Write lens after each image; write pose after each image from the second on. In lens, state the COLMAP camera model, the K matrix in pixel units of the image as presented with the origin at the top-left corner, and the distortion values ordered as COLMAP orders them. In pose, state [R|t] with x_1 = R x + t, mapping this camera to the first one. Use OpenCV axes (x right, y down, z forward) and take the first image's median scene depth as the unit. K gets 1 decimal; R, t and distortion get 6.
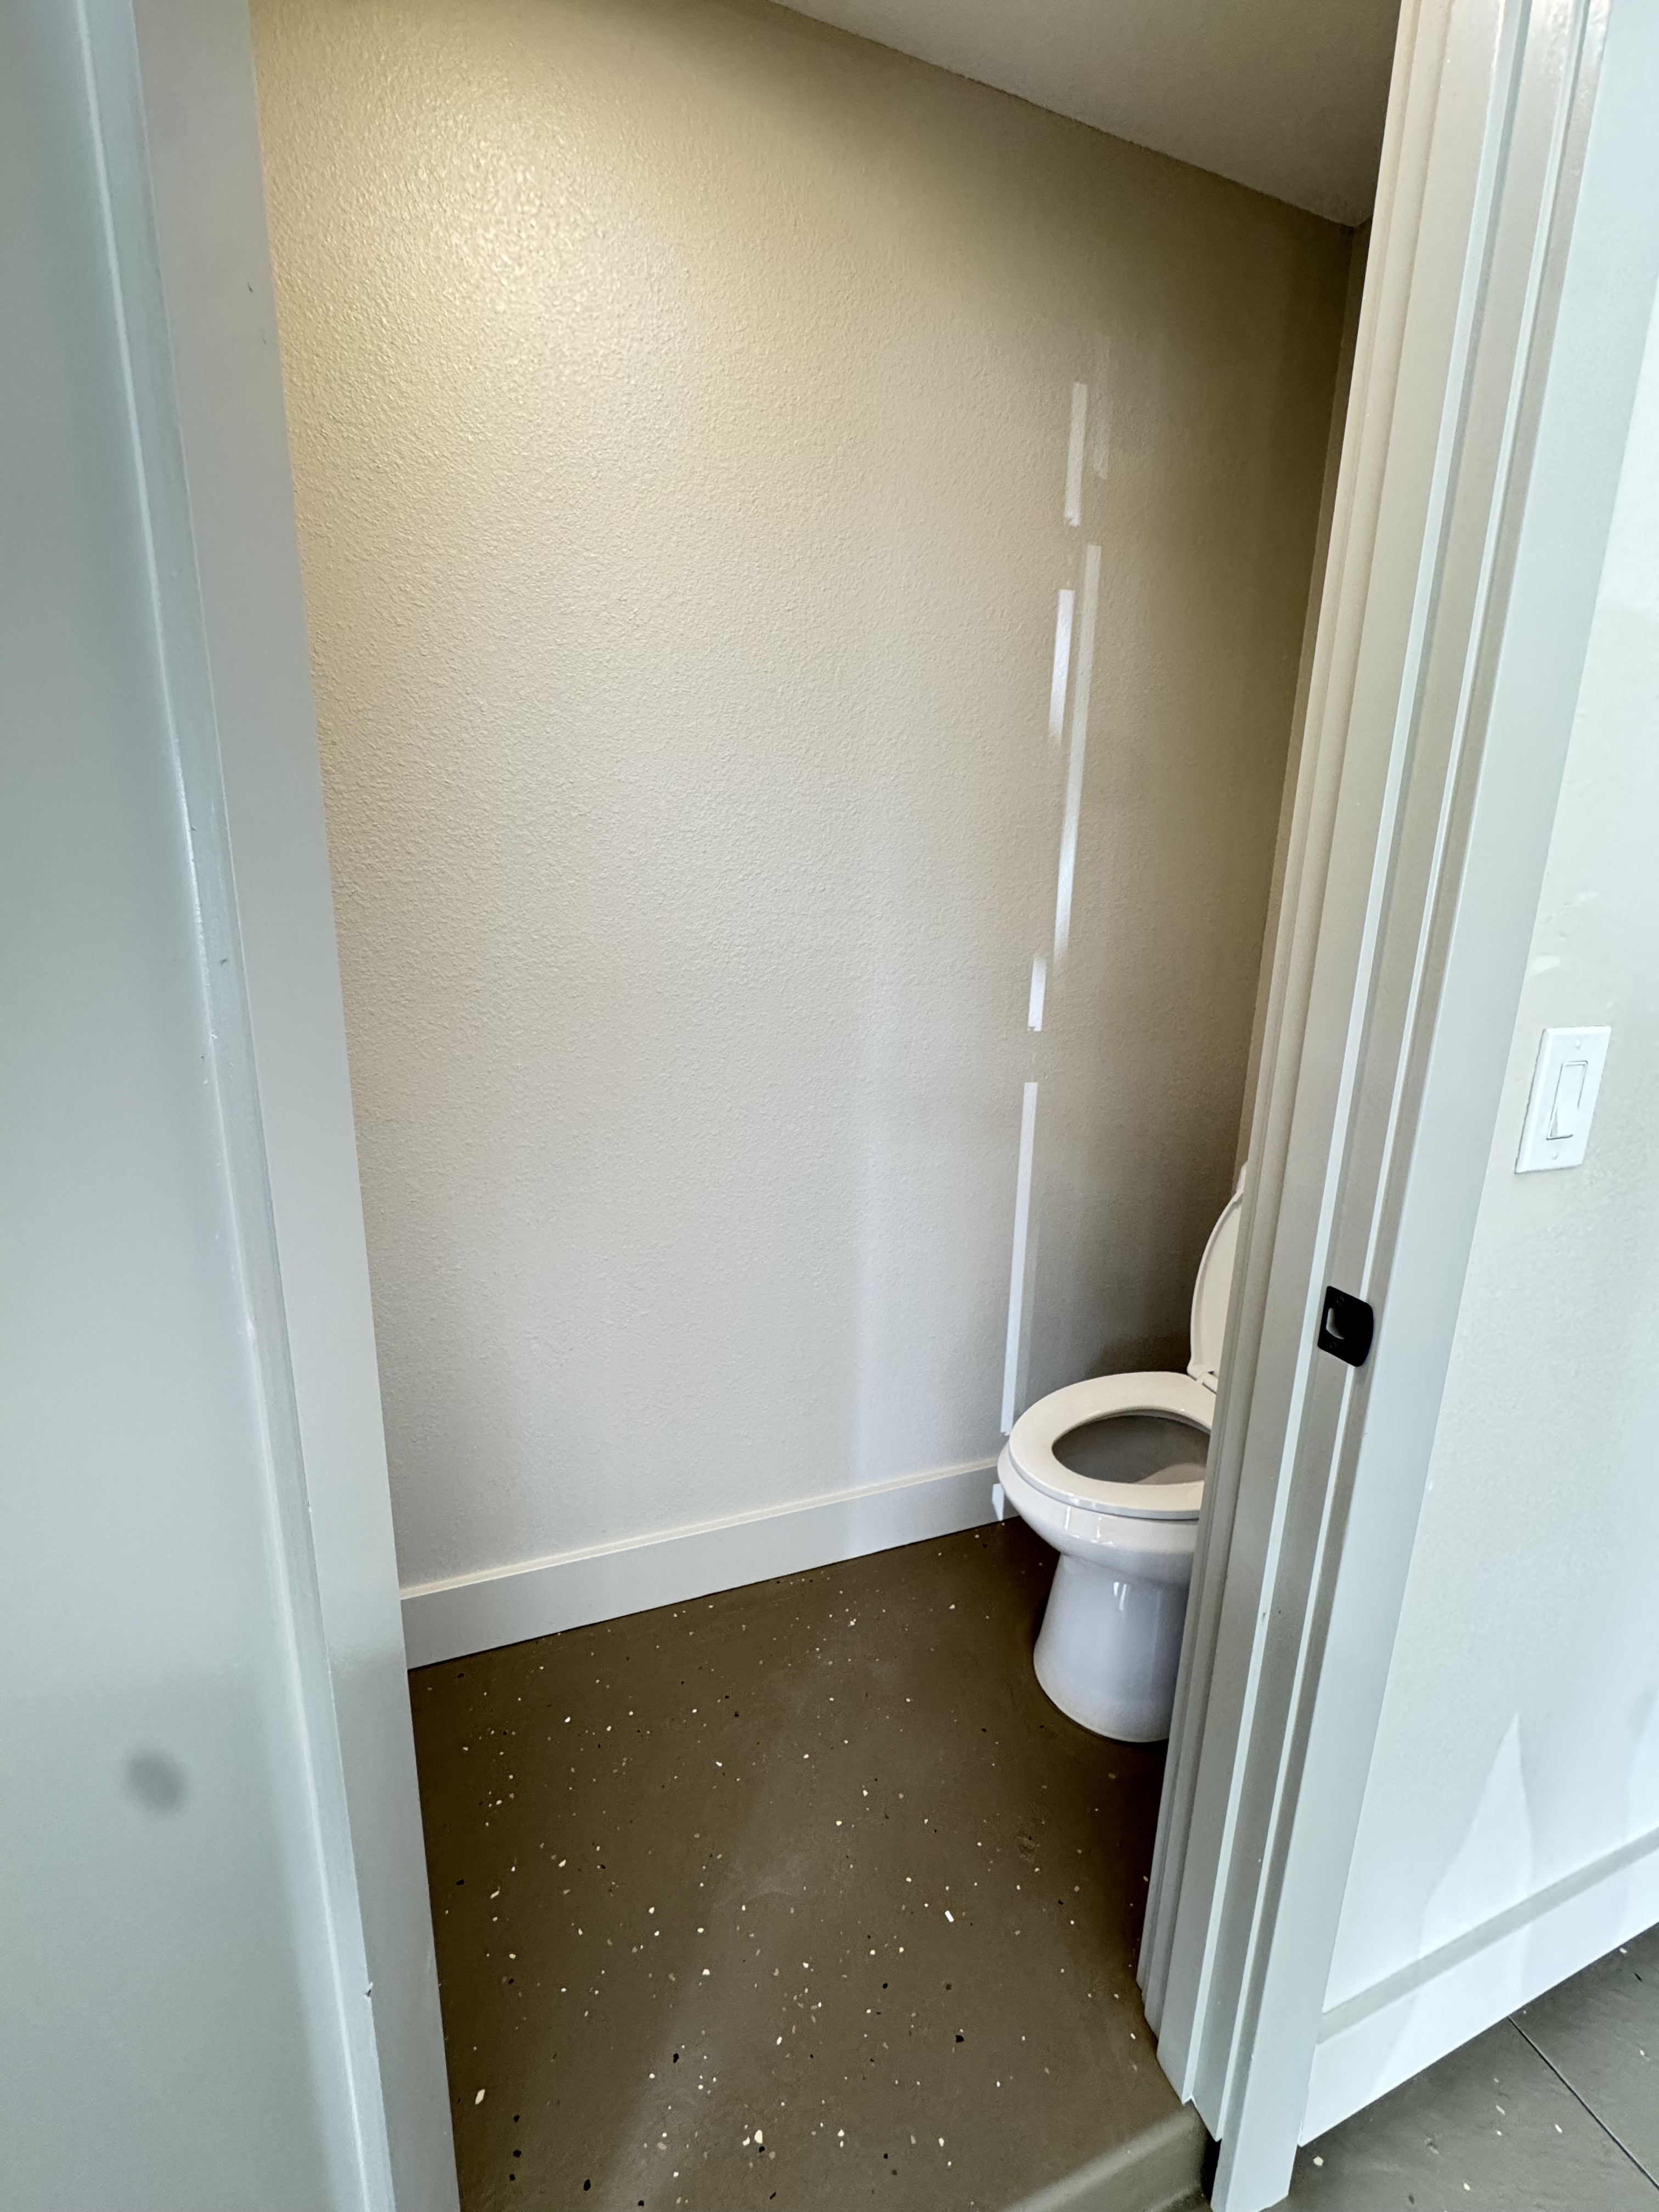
lens RADIAL K [[882.7, 0, 833.8], [0, 882.7, 1104.1], [0, 0, 1]] dist [-0.001333, 0.000137]
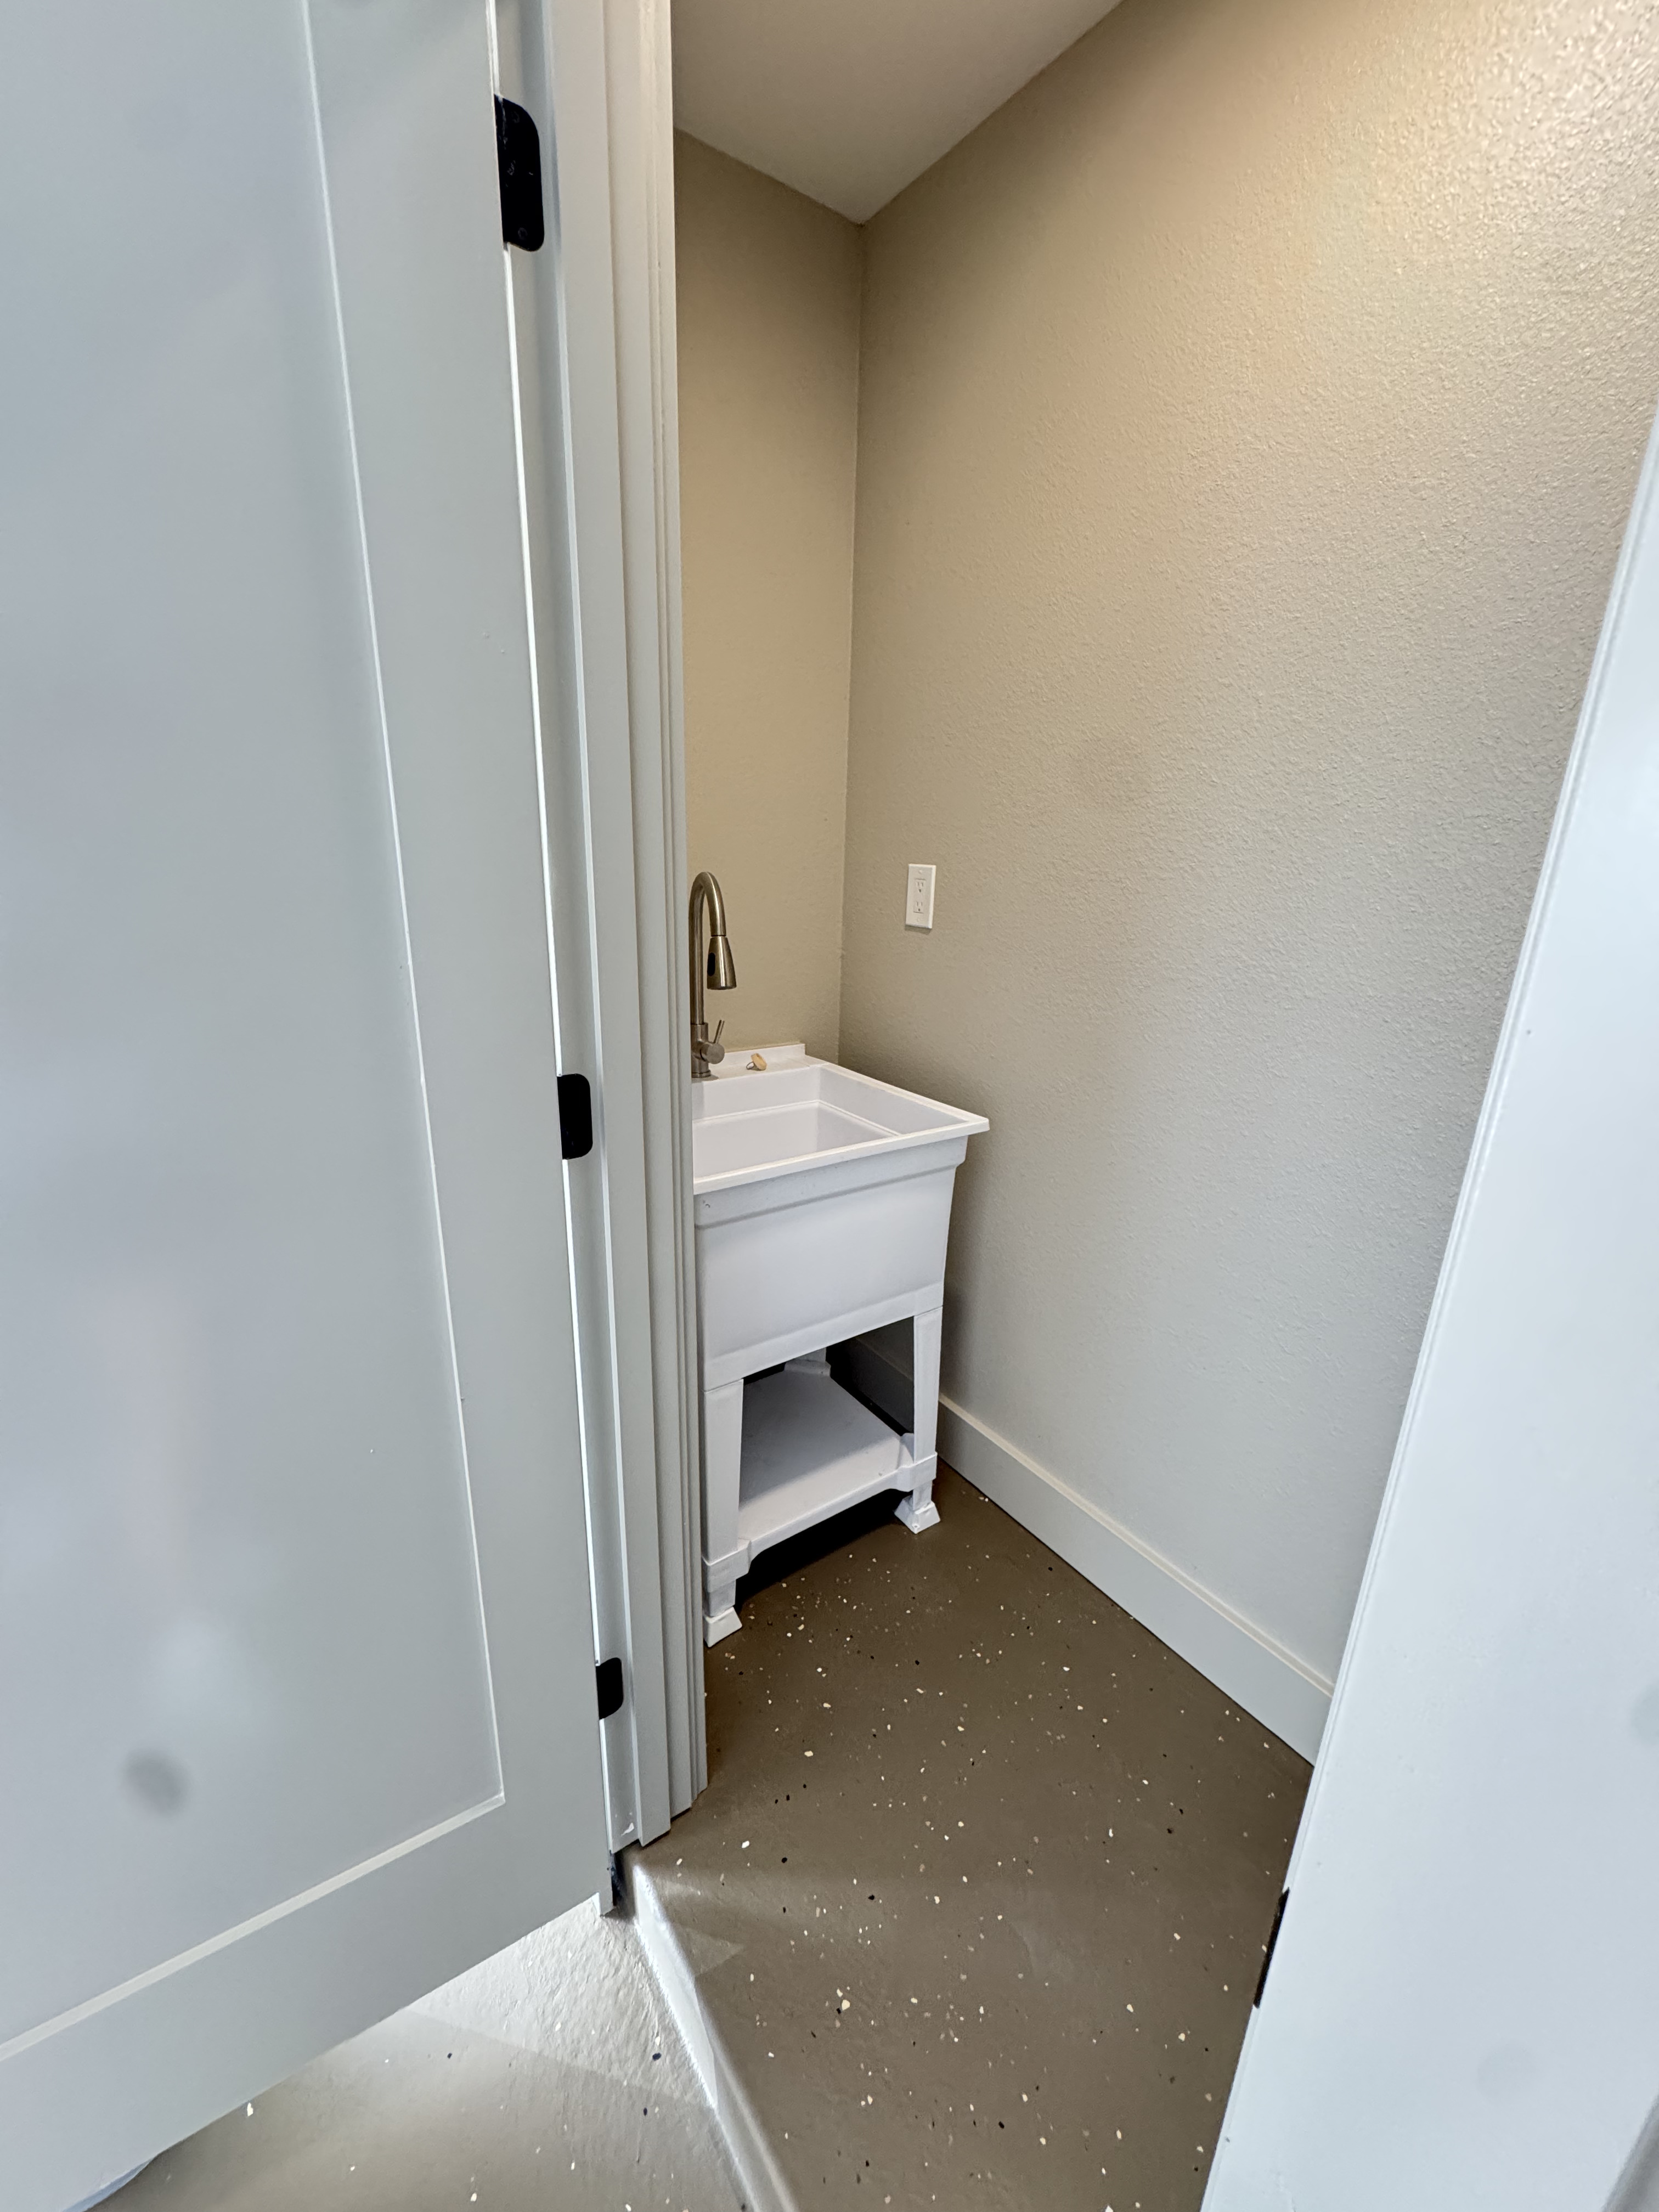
lens RADIAL K [[882.7, 0, 833.8], [0, 882.7, 1104.1], [0, 0, 1]] dist [-0.001333, 0.000137]
pose [[0.258491, 0.263170, -0.929475, 0.470305], [-0.232270, 0.950881, 0.204635, -0.111117], [0.937674, 0.162992, 0.306921, 0.321875]]
